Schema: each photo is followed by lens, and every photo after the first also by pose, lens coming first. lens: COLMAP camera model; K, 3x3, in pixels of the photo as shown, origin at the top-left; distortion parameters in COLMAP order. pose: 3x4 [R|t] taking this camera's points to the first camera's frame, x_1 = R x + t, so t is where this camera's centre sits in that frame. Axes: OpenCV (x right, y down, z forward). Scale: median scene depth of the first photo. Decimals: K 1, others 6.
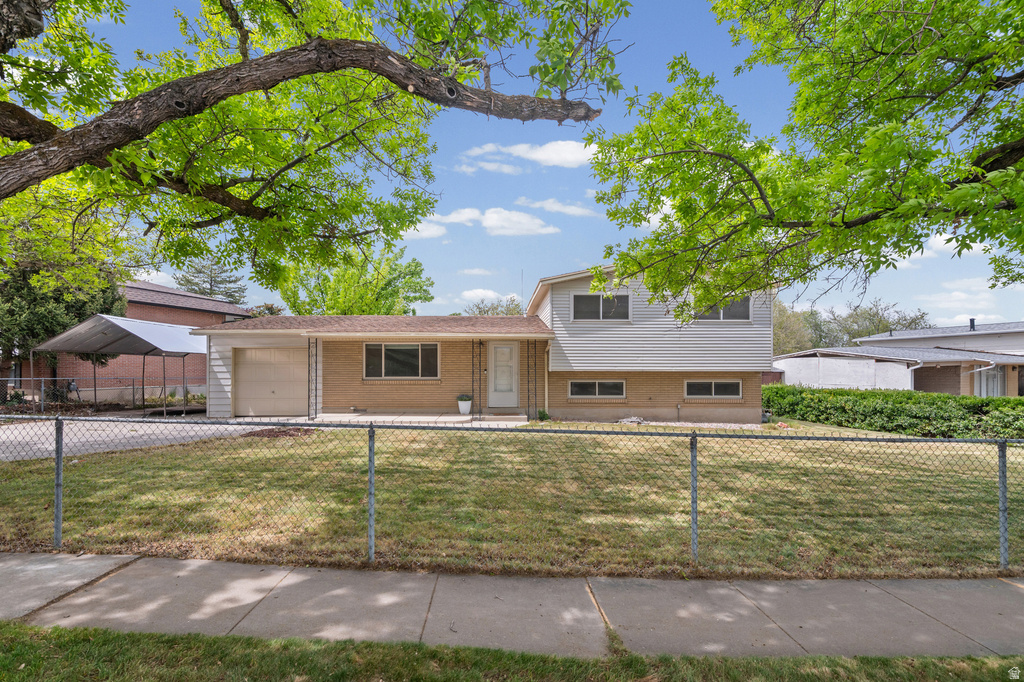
lens RADIAL K [[472.4, 0, 509.3], [0, 472.4, 379.2], [0, 0, 1]] dist [0.001266, -0.000070]
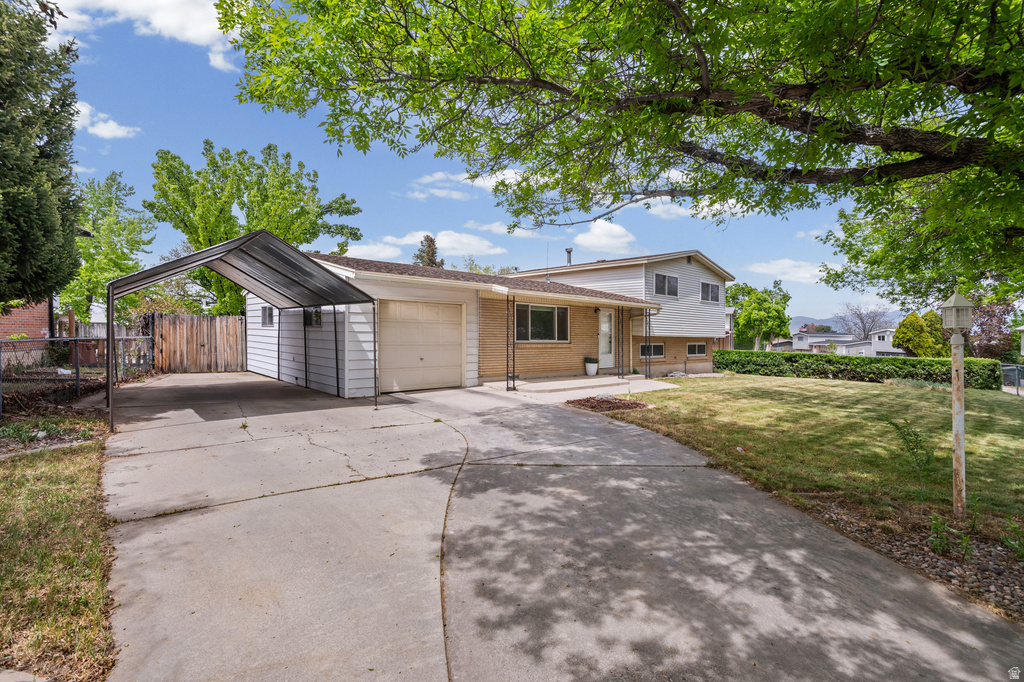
lens RADIAL K [[469.3, 0, 511.0], [0, 469.3, 343.7], [0, 0, 1]] dist [0.001316, -0.000693]
pose [[0.742365, -0.001176, 0.669994, -0.918671], [-0.003481, 0.999978, 0.005612, -0.002513], [-0.669986, -0.006499, 0.742345, 0.333262]]
